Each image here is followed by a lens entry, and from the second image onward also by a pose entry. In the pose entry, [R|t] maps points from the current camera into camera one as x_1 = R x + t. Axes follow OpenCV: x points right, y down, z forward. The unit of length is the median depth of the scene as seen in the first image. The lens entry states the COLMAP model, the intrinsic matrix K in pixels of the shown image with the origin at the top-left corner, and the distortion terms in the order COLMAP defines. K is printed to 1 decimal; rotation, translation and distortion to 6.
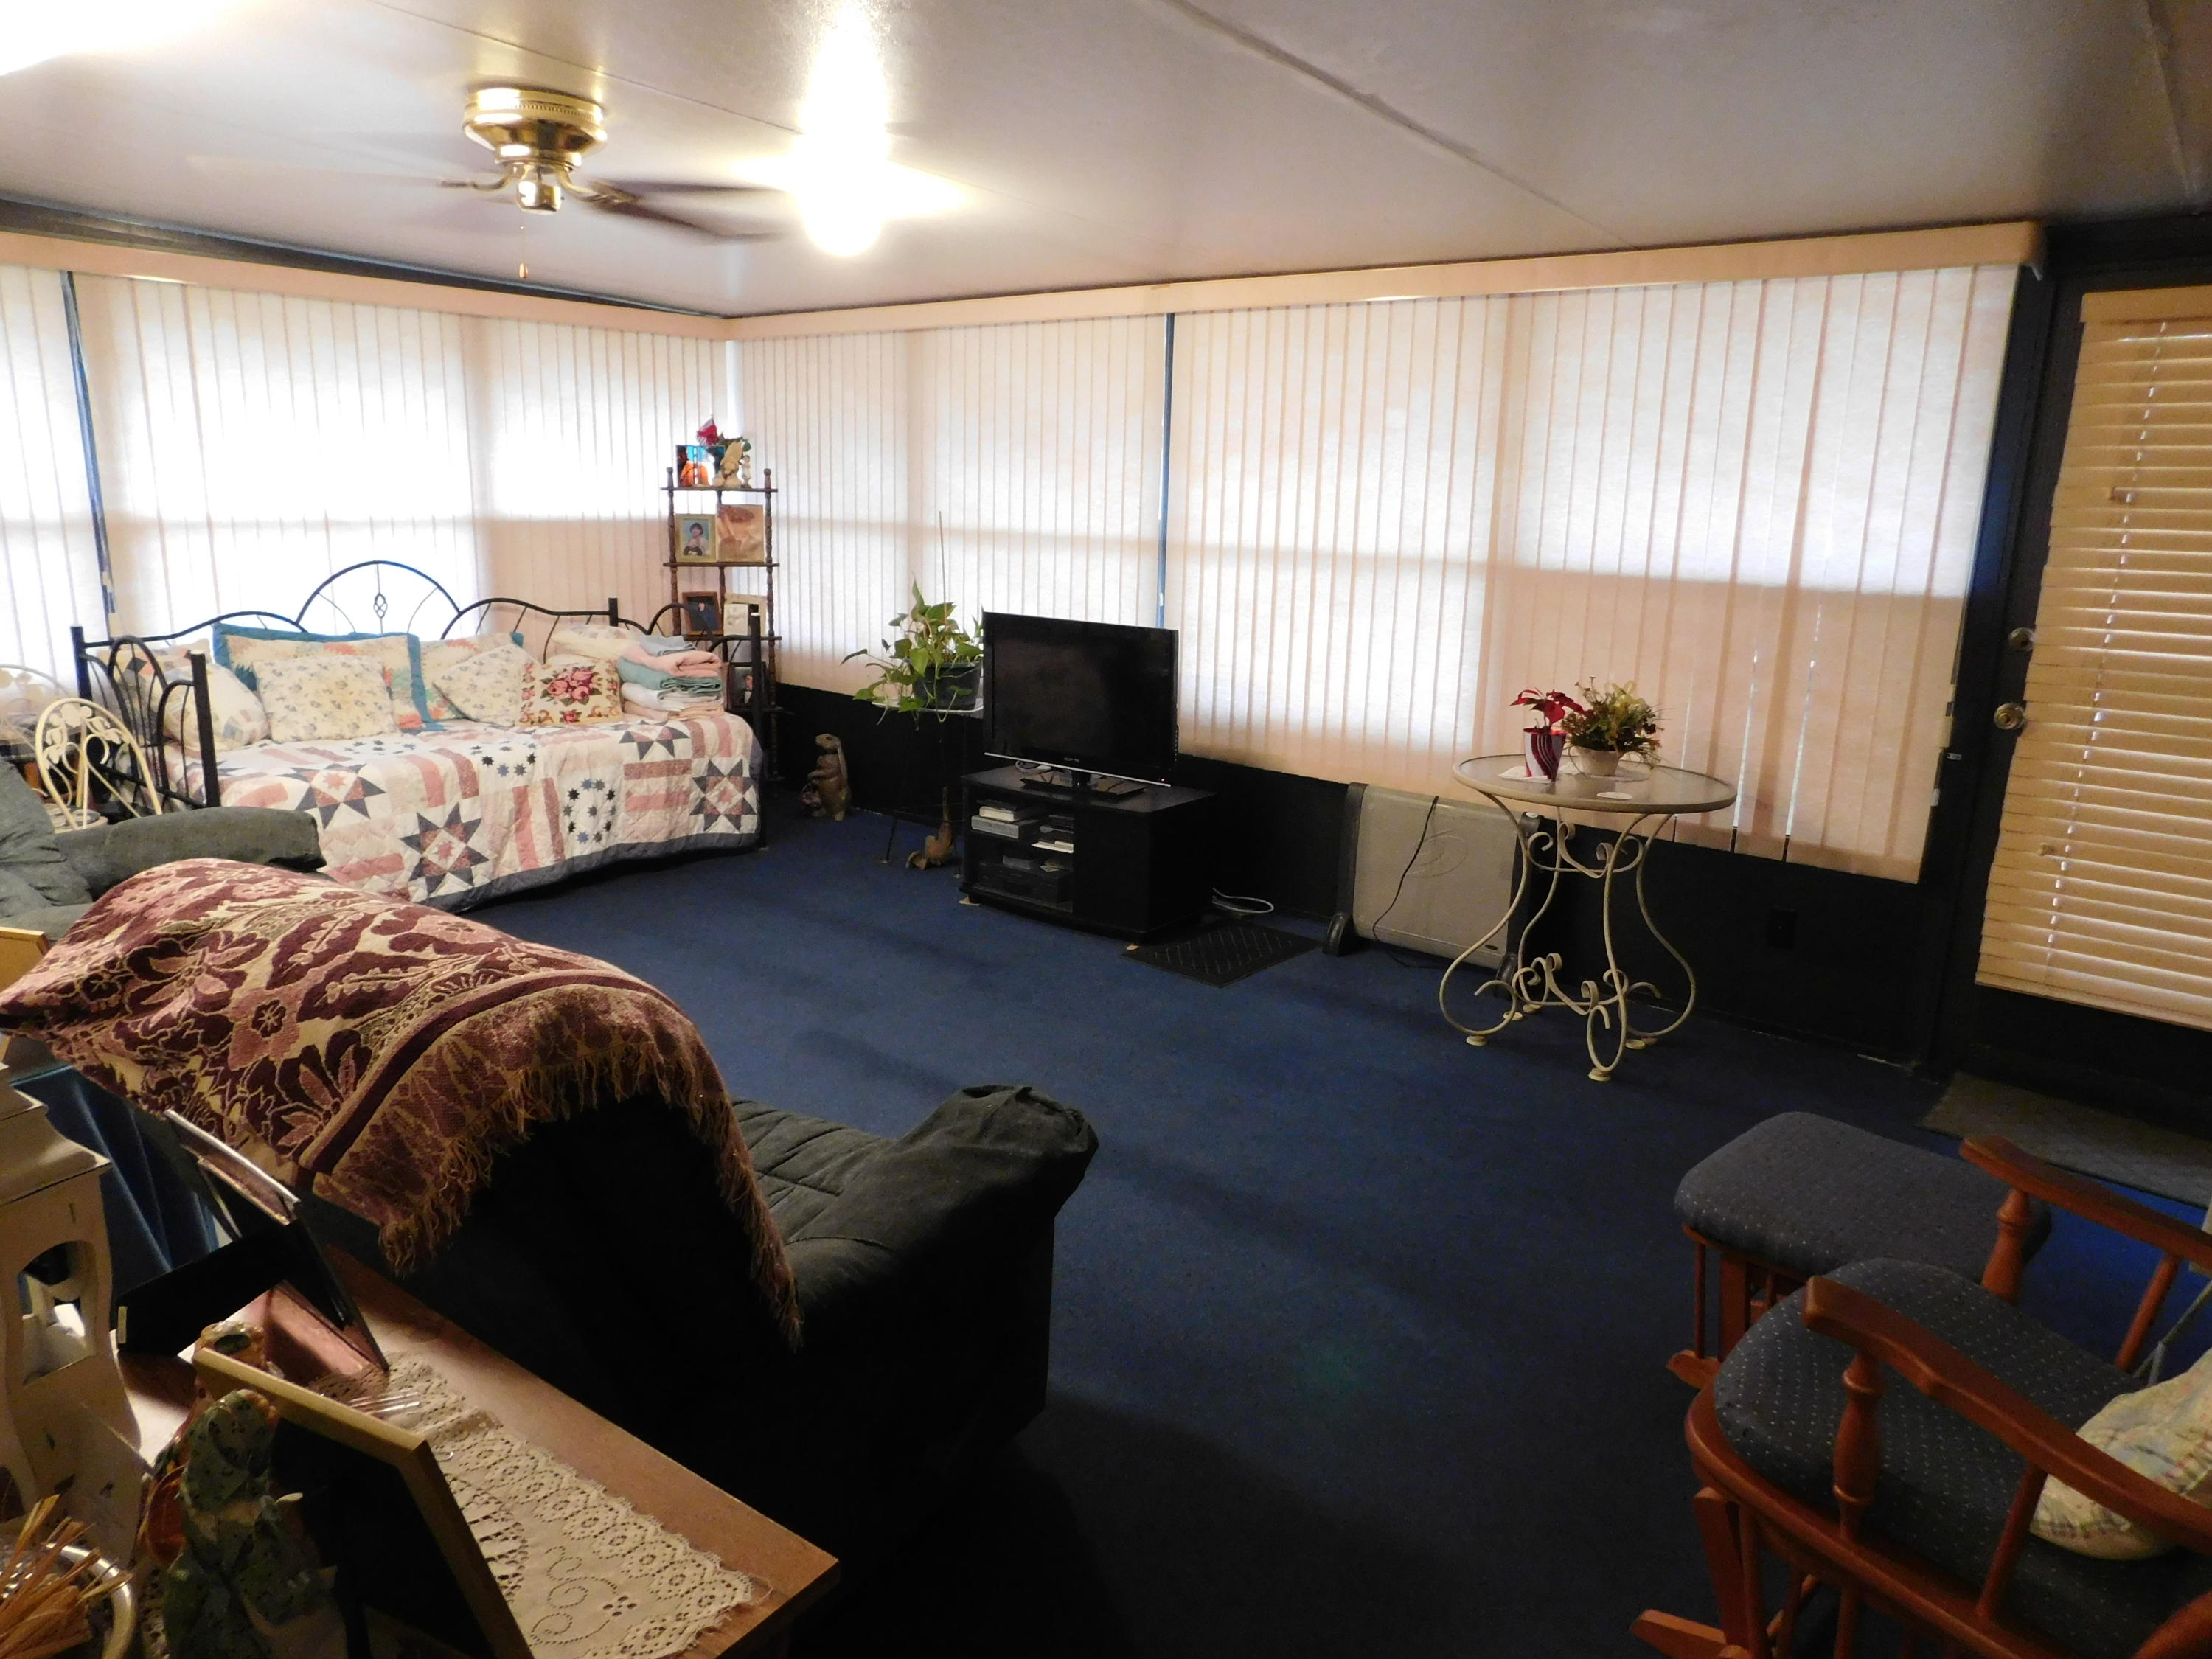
lens RADIAL K [[1463.0, 0, 1103.8], [0, 1463.0, 826.2], [0, 0, 1]] dist [-0.062117, 0.049001]
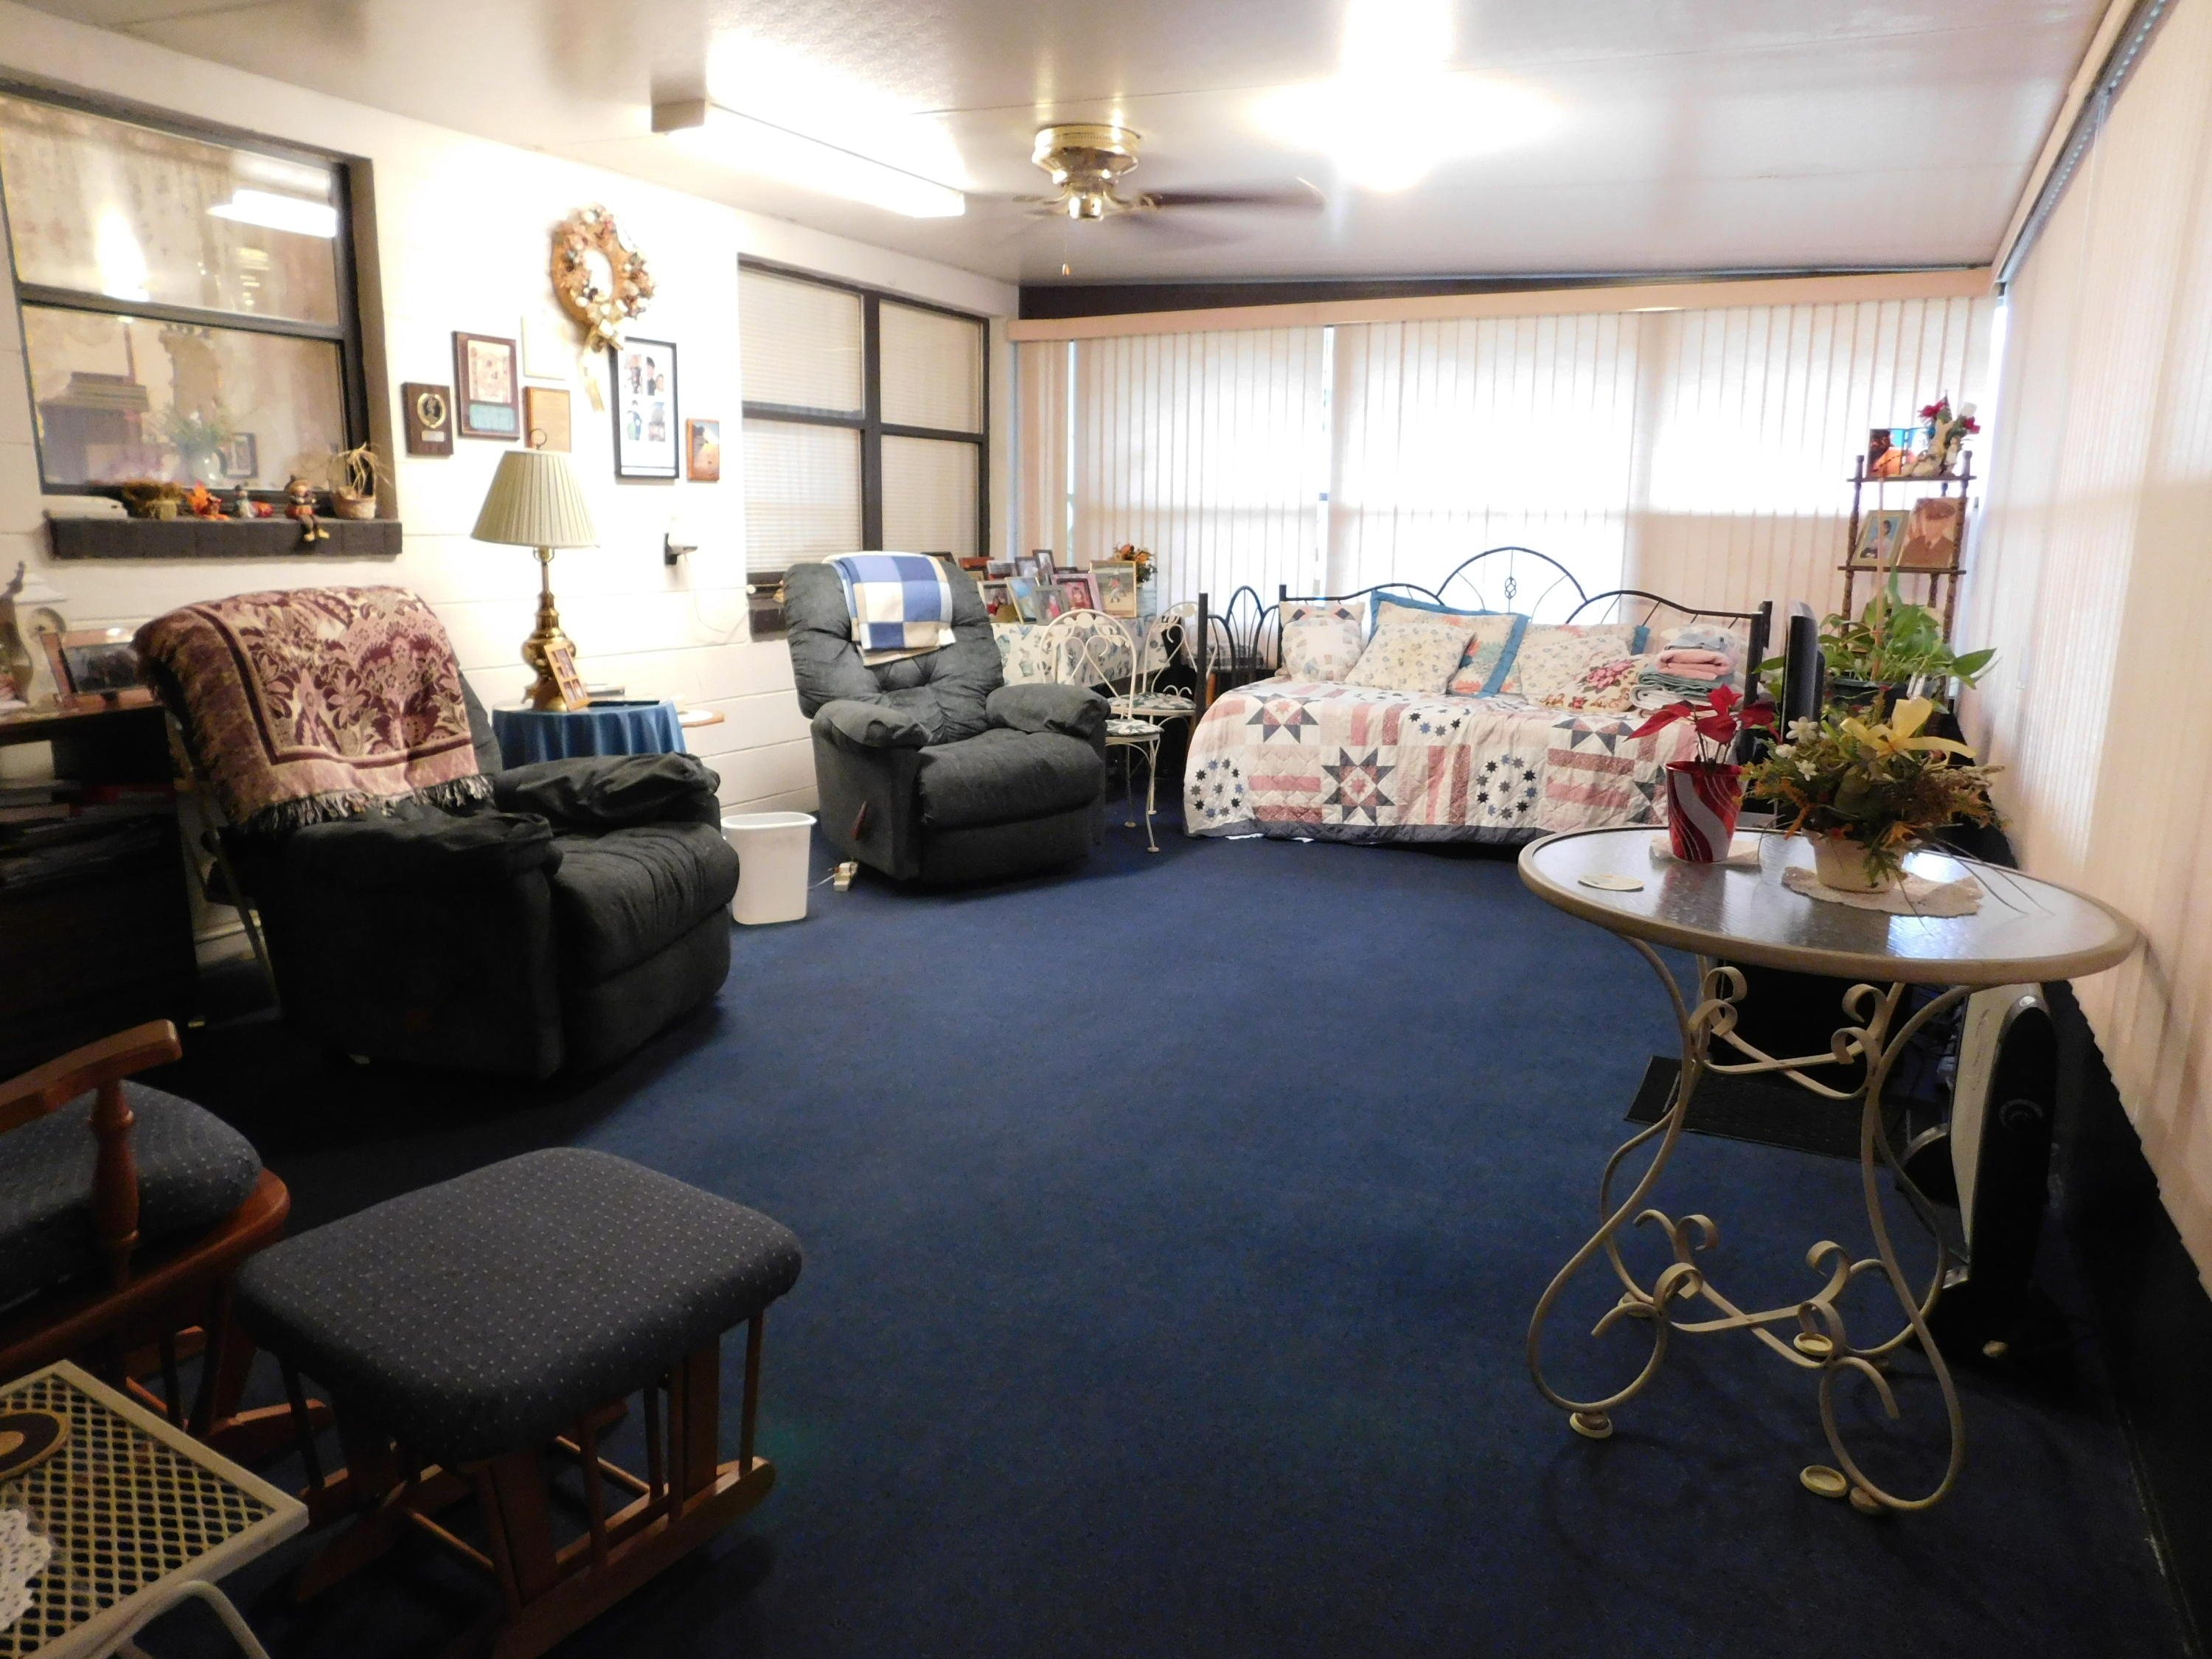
lens RADIAL K [[1463.0, 0, 1106.9], [0, 1463.0, 832.2], [0, 0, 1]] dist [-0.062117, 0.049001]
pose [[0.224612, 0.176406, -0.958348, 0.556404], [-0.229611, 0.965366, 0.123883, -0.041379], [0.947010, 0.192221, 0.257338, 0.480637]]
